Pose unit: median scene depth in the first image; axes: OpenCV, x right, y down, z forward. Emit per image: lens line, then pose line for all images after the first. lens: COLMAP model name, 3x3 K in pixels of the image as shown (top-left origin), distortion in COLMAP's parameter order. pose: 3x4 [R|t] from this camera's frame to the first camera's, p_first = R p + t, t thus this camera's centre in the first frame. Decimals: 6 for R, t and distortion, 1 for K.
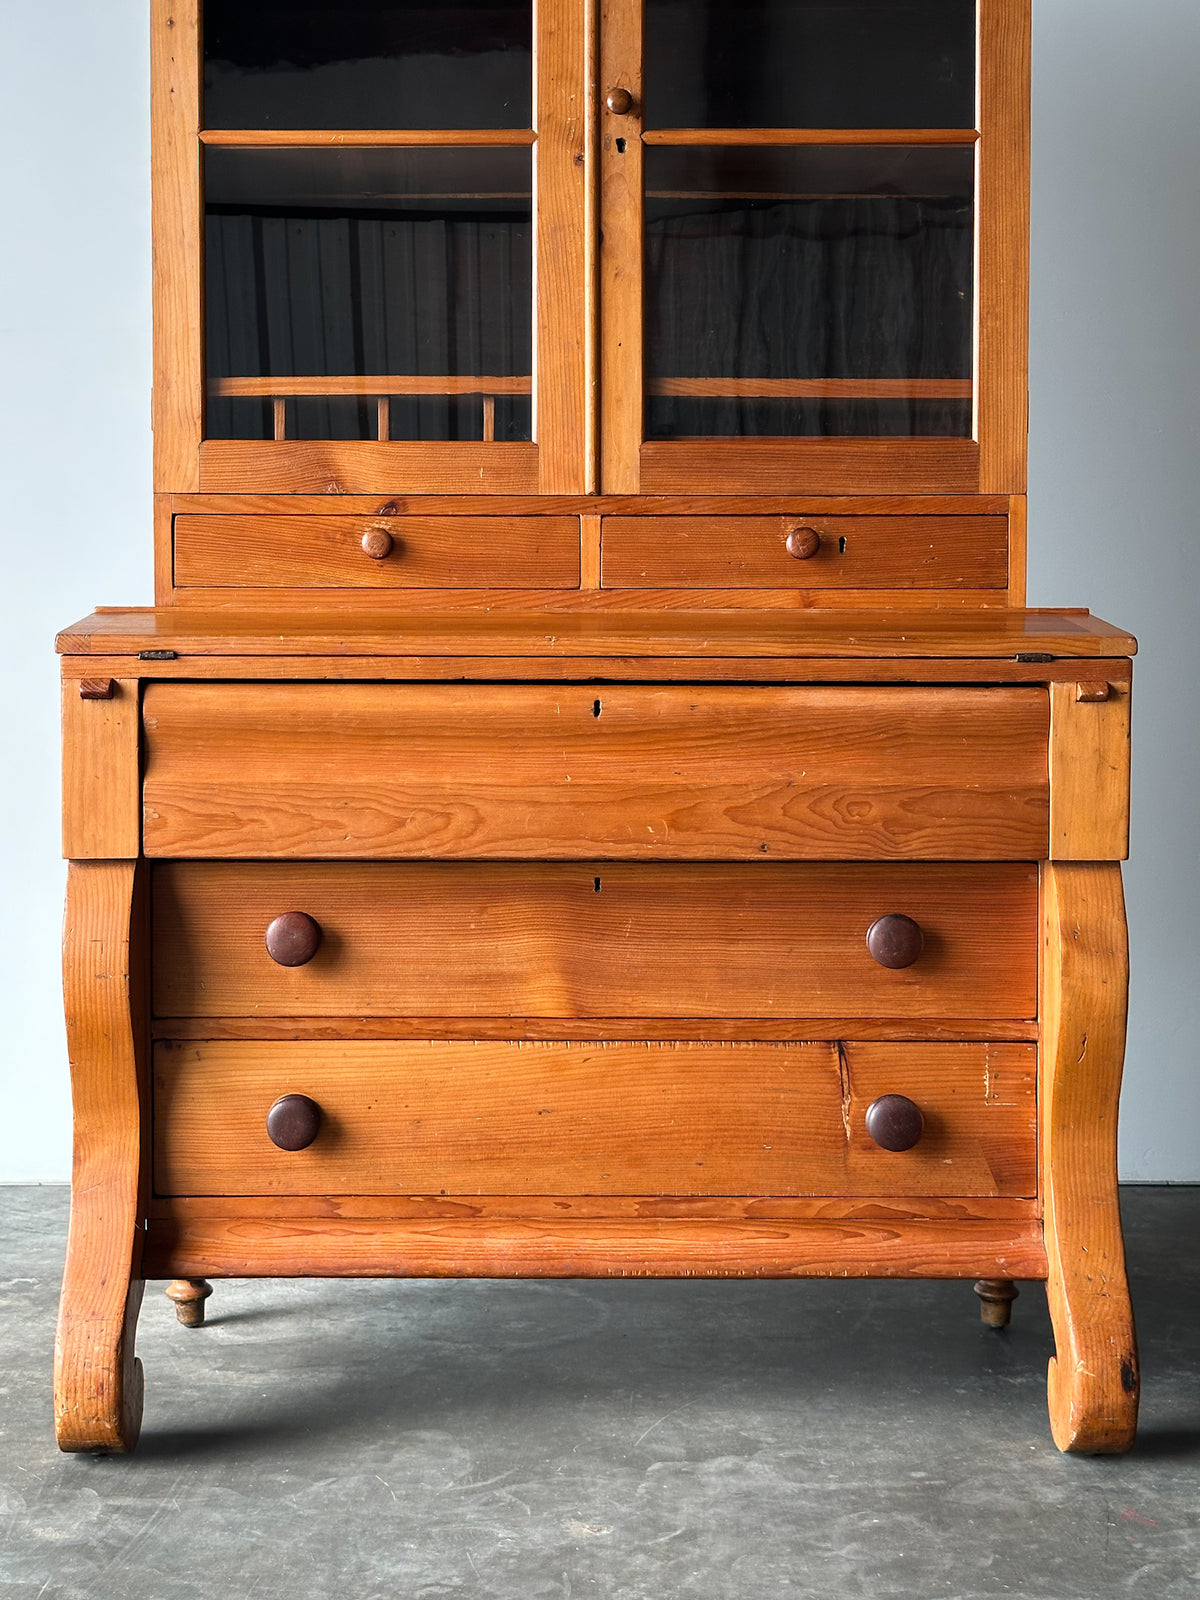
lens RADIAL K [[2272.2, 0, 572.9], [0, 2272.2, 769.9], [0, 0, 1]] dist [0.033029, 0.000000]
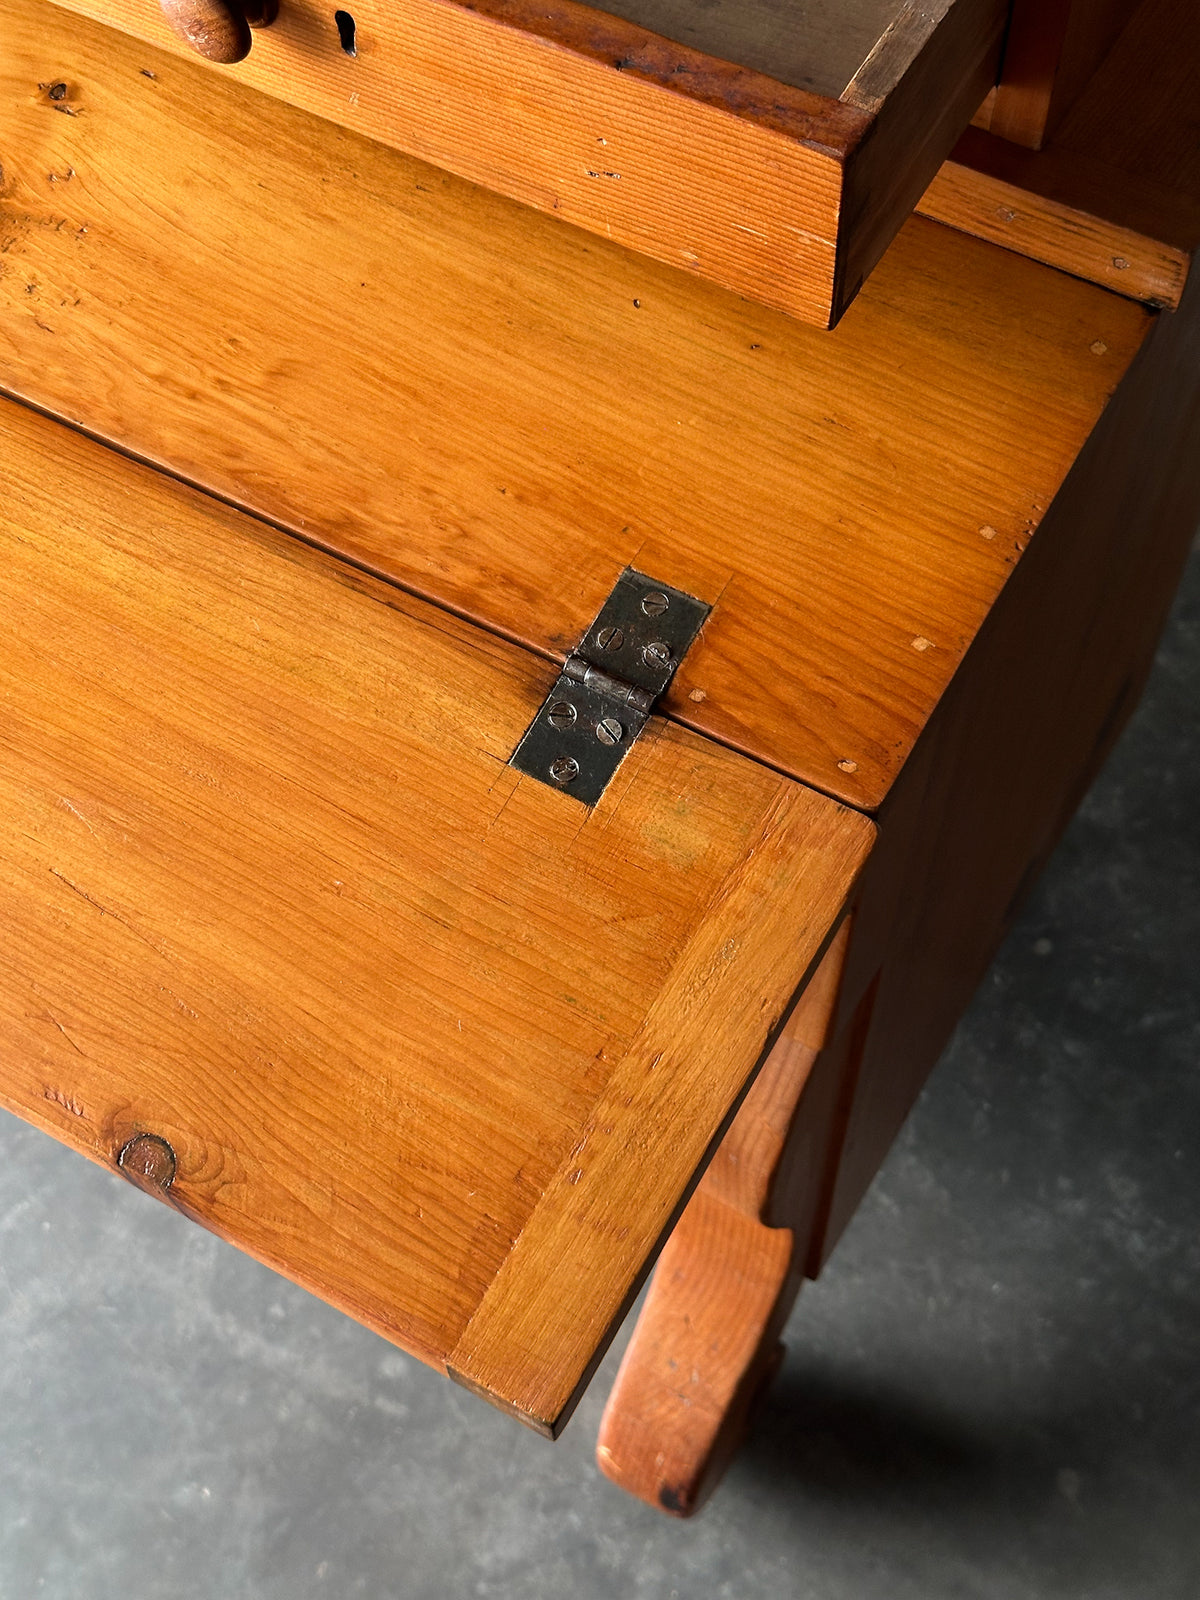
lens RADIAL K [[2272.2, 0, 581.5], [0, 2272.2, 768.6], [0, 0, 1]] dist [0.033029, 0.000000]
pose [[0.861510, 0.429382, -0.270983, 0.287016], [0.000738, 0.532643, 0.846339, -0.318040], [0.507740, -0.729330, 0.458561, 0.812697]]
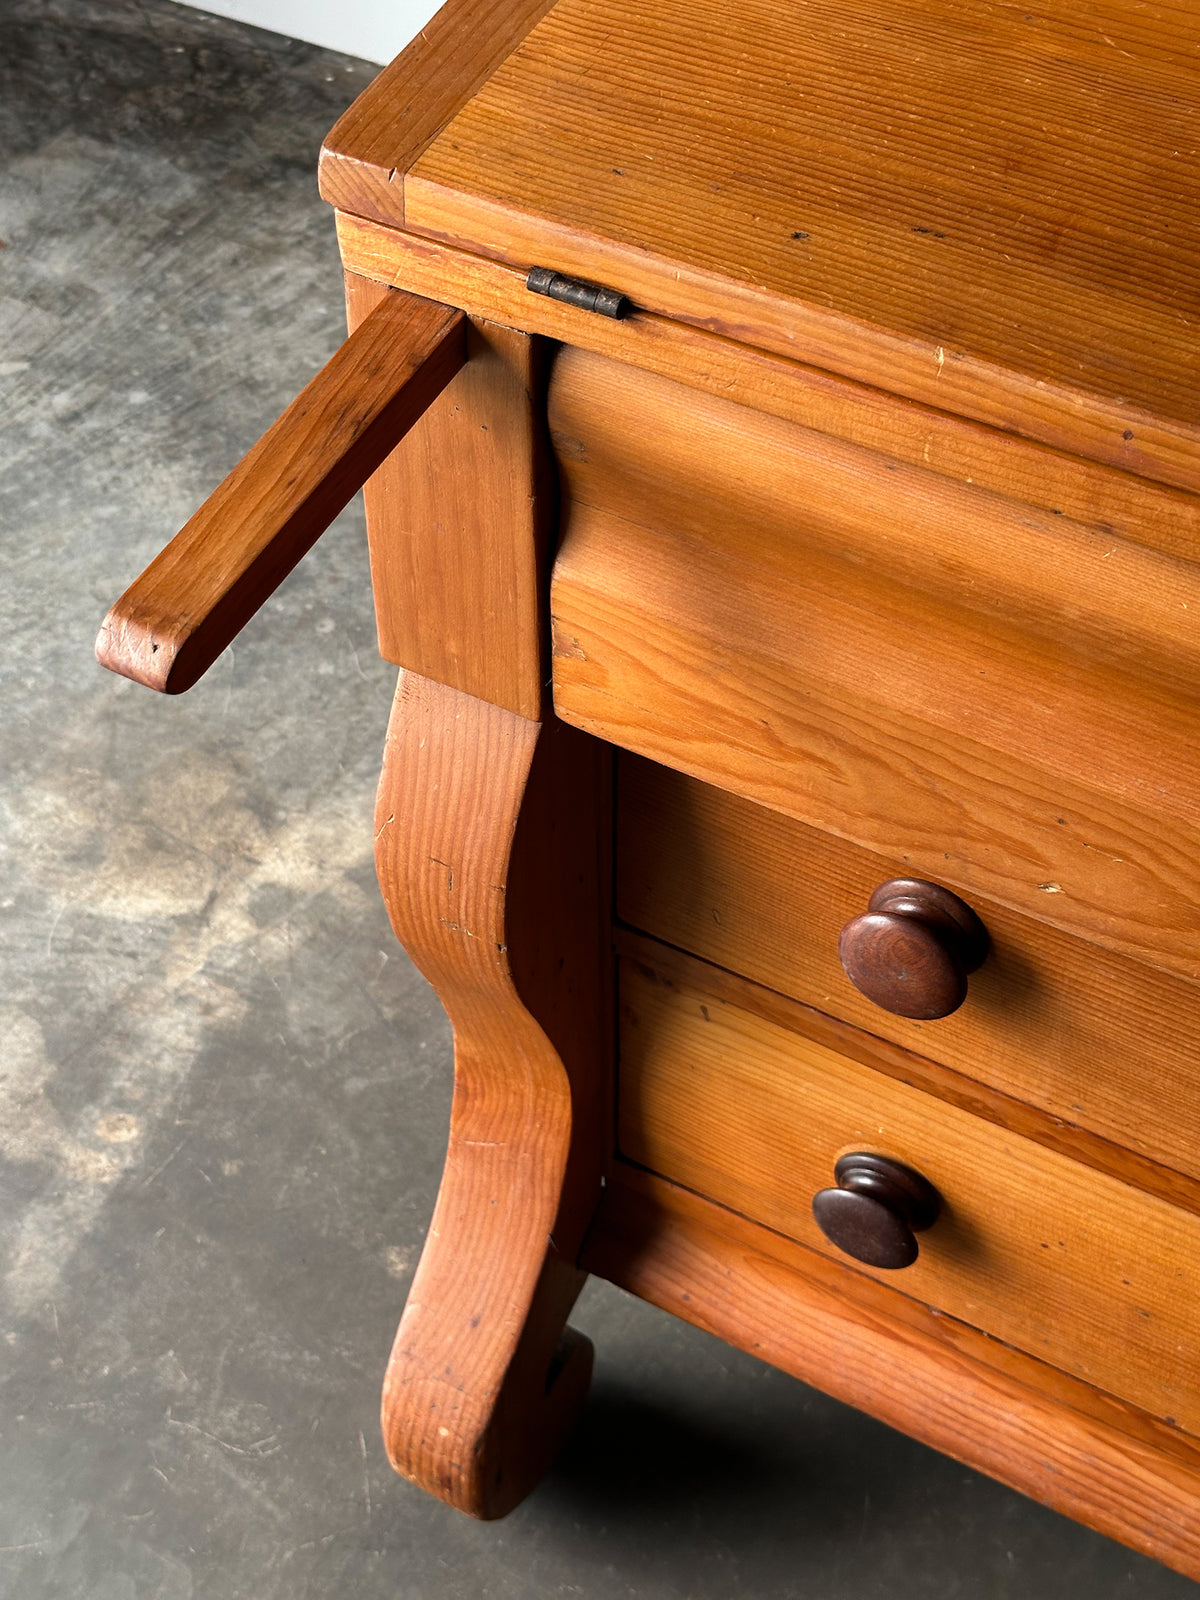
lens RADIAL K [[2272.2, 0, 593.8], [0, 2272.2, 814.3], [0, 0, 1]] dist [0.033029, 0.000000]
pose [[0.857836, 0.369826, -0.356854, -0.038291], [-0.006490, 0.702113, 0.712036, -0.220529], [0.513882, -0.608494, 0.604699, 0.742749]]
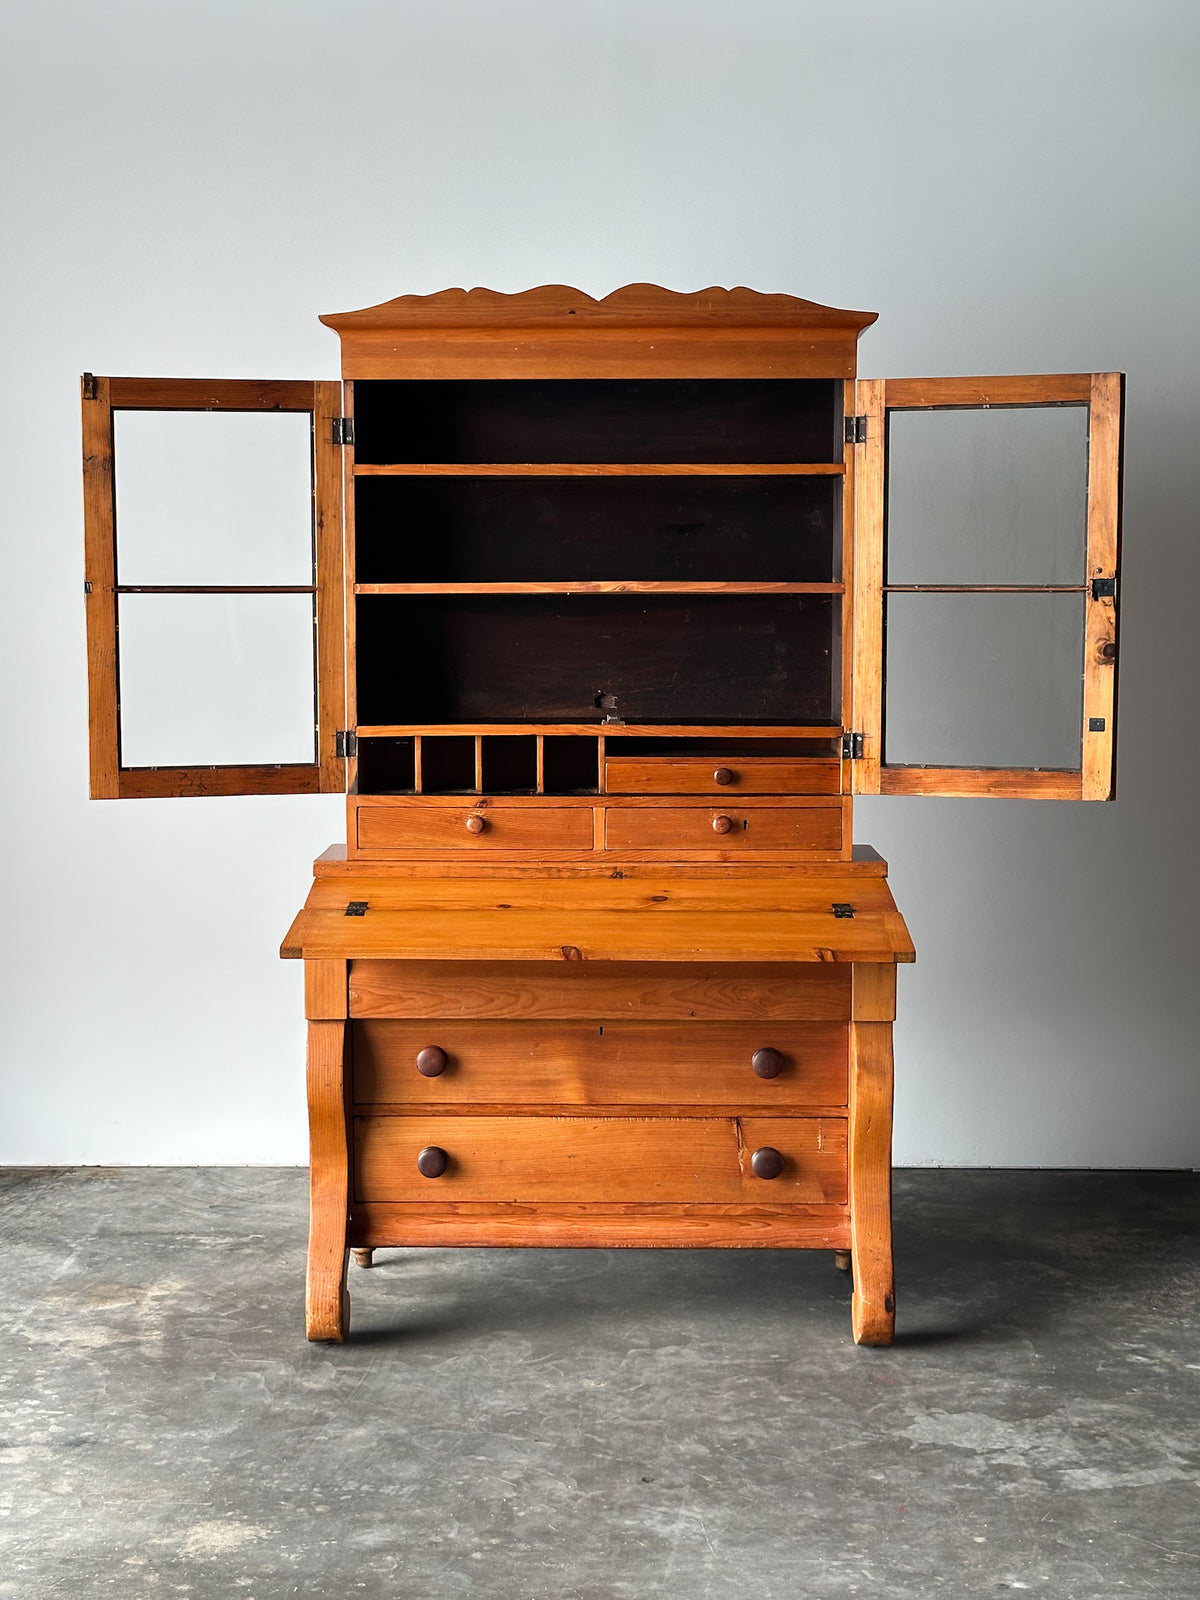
lens RADIAL K [[2272.2, 0, 589.3], [0, 2272.2, 794.9], [0, 0, 1]] dist [0.033029, 0.000000]
pose [[0.999856, 0.000412, -0.016959, 0.031492], [0.000611, 0.998184, 0.060240, -0.241785], [0.016953, -0.060242, 0.998040, -0.770340]]
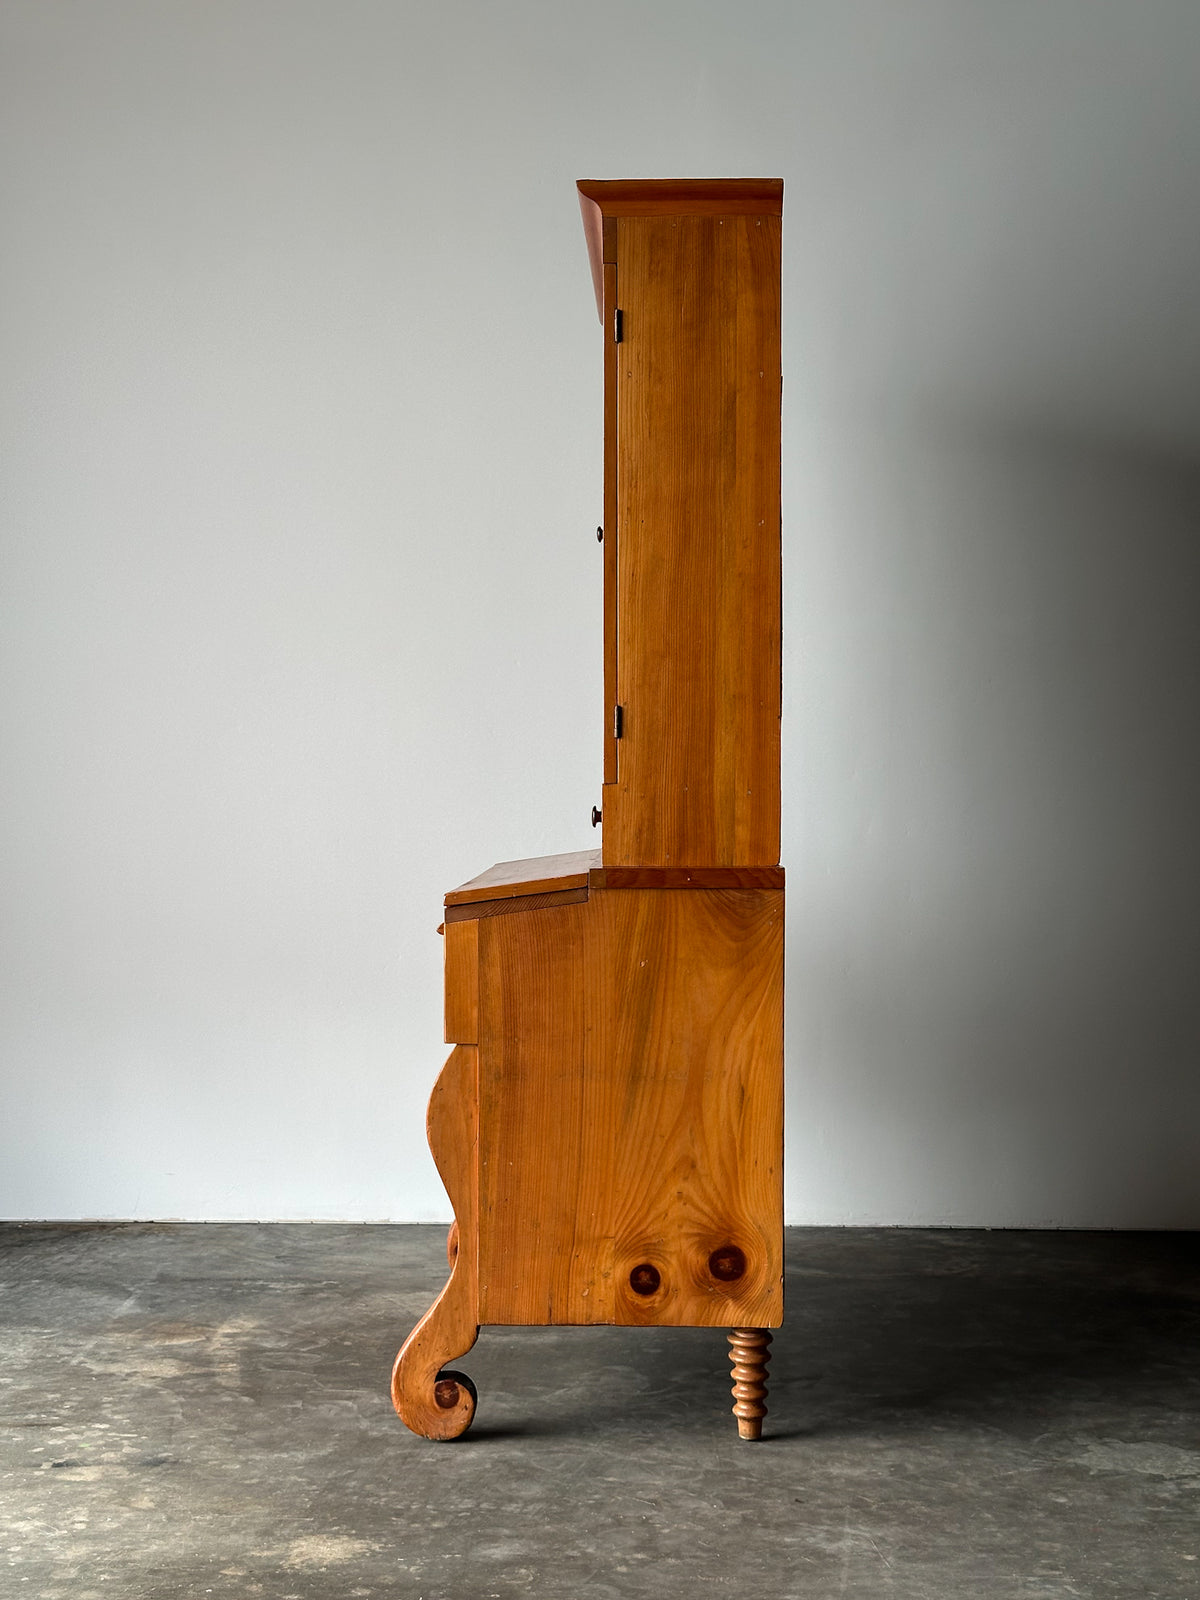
lens RADIAL K [[2272.2, 0, 604.6], [0, 2272.2, 798.2], [0, 0, 1]] dist [0.033029, 0.000000]
pose [[0.999922, 0.006135, -0.010864, -0.081825], [-0.006362, 0.999760, -0.020978, -0.042101], [0.010733, 0.021046, 0.999721, -0.608717]]
